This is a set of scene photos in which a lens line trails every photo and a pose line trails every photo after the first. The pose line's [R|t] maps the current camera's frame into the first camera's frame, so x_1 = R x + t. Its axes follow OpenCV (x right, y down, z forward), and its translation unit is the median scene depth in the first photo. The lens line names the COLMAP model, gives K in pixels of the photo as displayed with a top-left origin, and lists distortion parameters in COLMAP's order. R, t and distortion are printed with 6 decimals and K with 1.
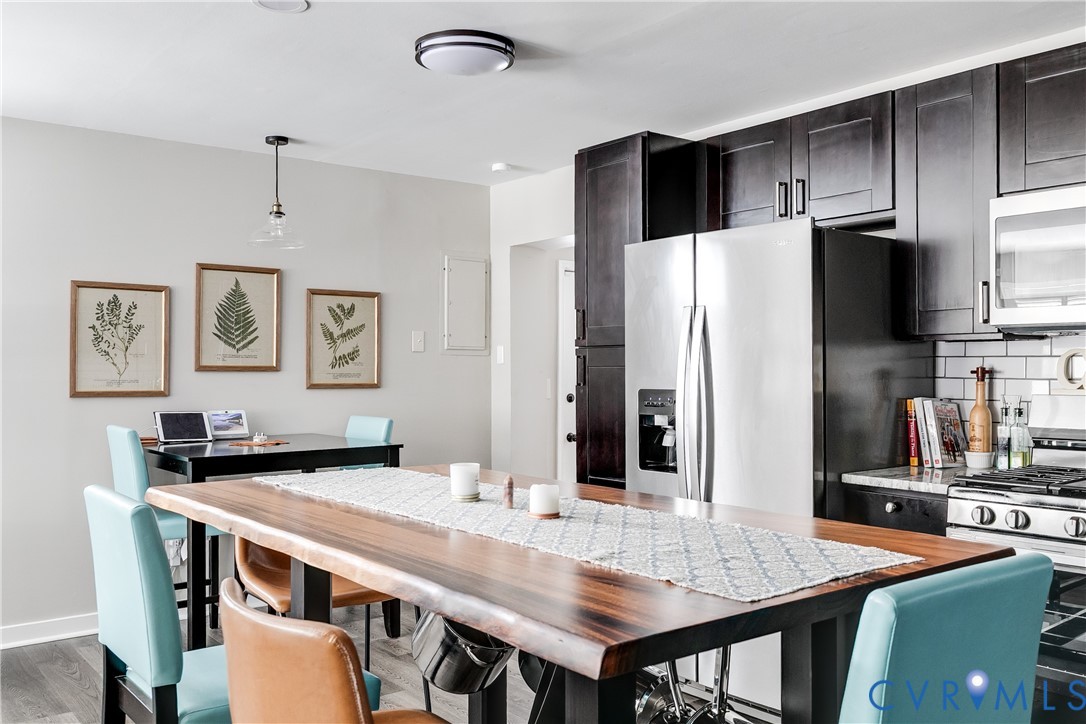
lens RADIAL K [[953.0, 0, 543.0], [0, 953.0, 362.0], [0, 0, 1]] dist [-0.002467, -0.000456]
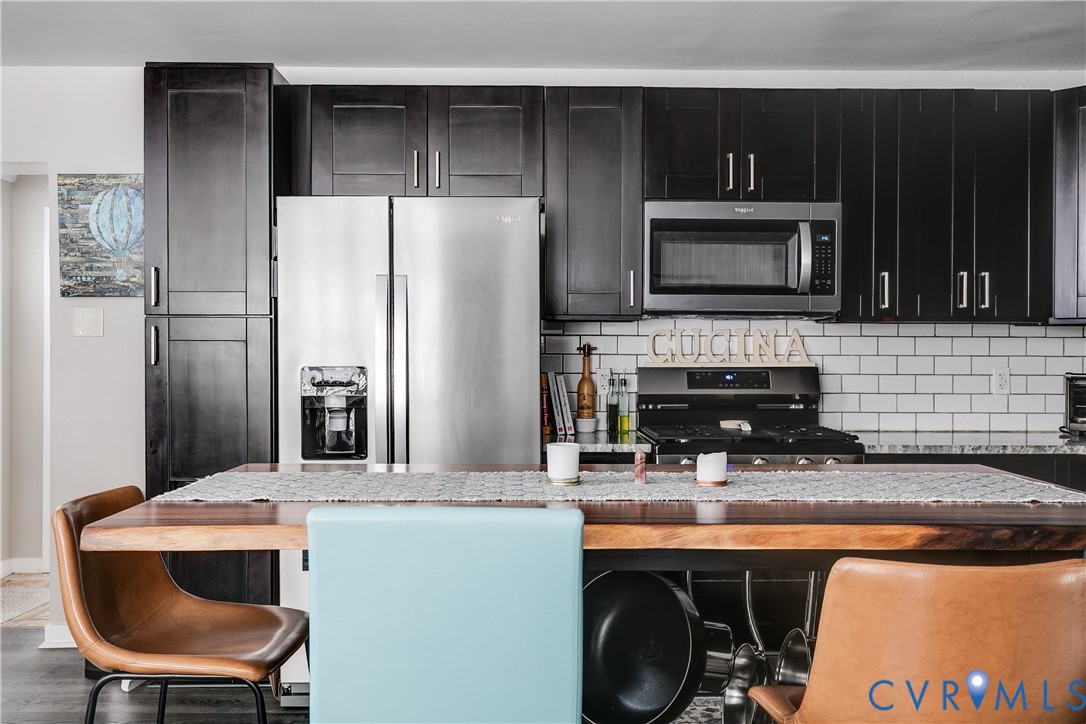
lens RADIAL K [[1049.8, 0, 547.6], [0, 1049.8, 357.5], [0, 0, 1]] dist [0.010755, -0.008230]
pose [[0.599196, -0.001118, 0.800602, -0.573795], [-0.008373, 0.999936, 0.007664, 0.011740], [-0.800559, -0.011296, 0.599148, 0.278653]]
